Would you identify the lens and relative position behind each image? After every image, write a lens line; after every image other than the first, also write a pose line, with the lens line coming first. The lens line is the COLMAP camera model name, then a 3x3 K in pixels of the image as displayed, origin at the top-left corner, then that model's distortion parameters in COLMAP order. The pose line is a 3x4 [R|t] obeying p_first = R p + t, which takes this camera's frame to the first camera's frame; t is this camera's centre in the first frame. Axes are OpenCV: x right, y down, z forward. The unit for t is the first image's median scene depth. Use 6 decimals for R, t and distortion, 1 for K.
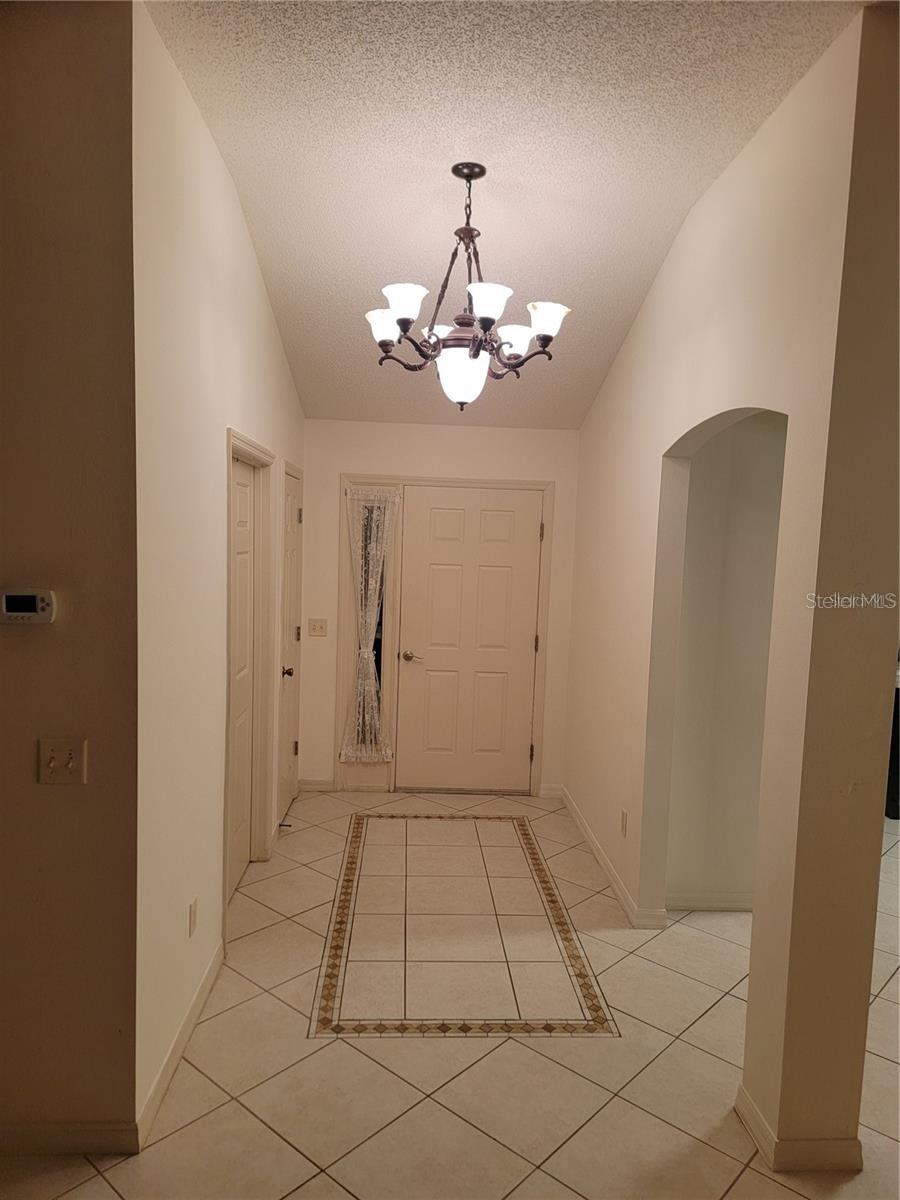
lens RADIAL K [[844.0, 0, 453.5], [0, 844.0, 598.8], [0, 0, 1]] dist [0.091733, -0.037819]
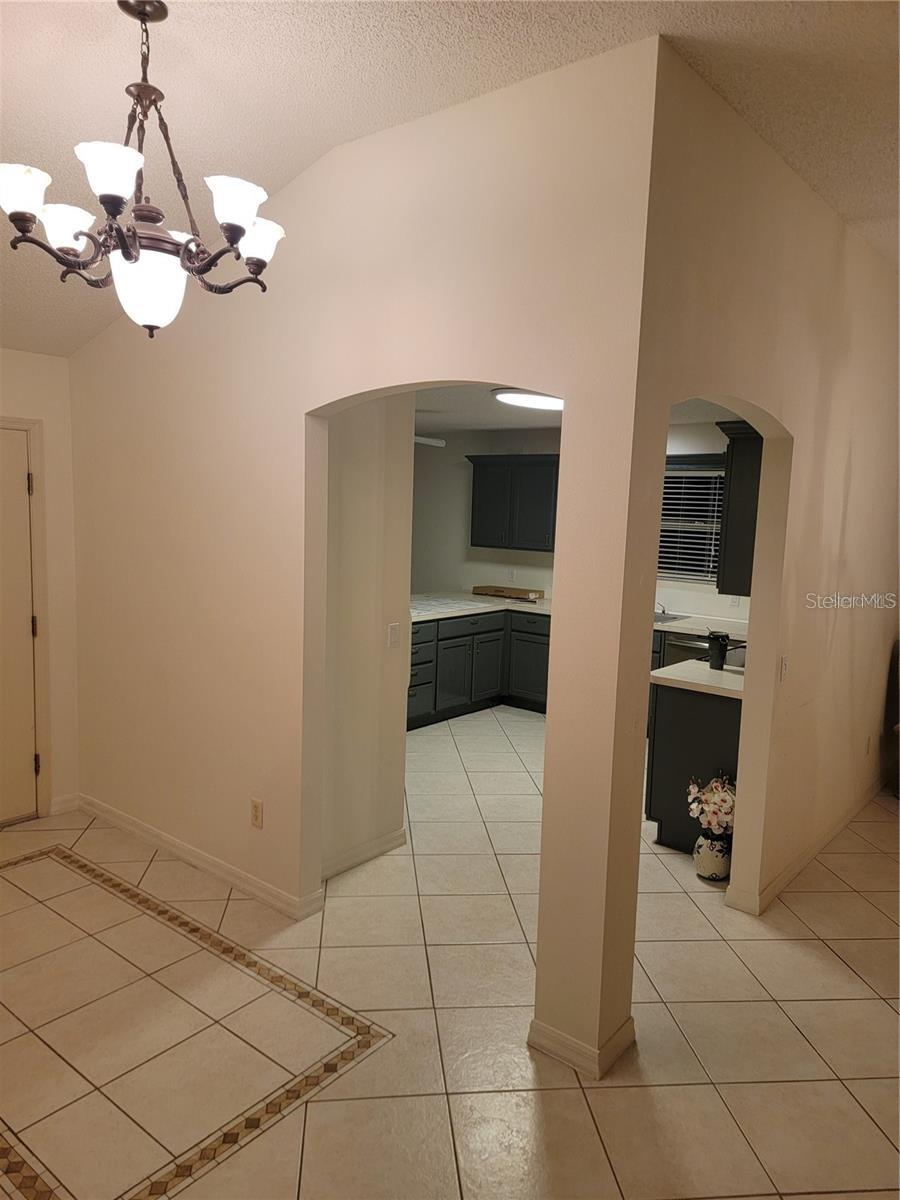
lens RADIAL K [[844.0, 0, 458.3], [0, 844.0, 577.4], [0, 0, 1]] dist [0.091733, -0.037819]
pose [[0.674186, -0.081645, 0.734035, -0.371791], [0.045059, 0.996567, 0.069461, -0.051276], [-0.737186, -0.013755, 0.675550, 0.283375]]
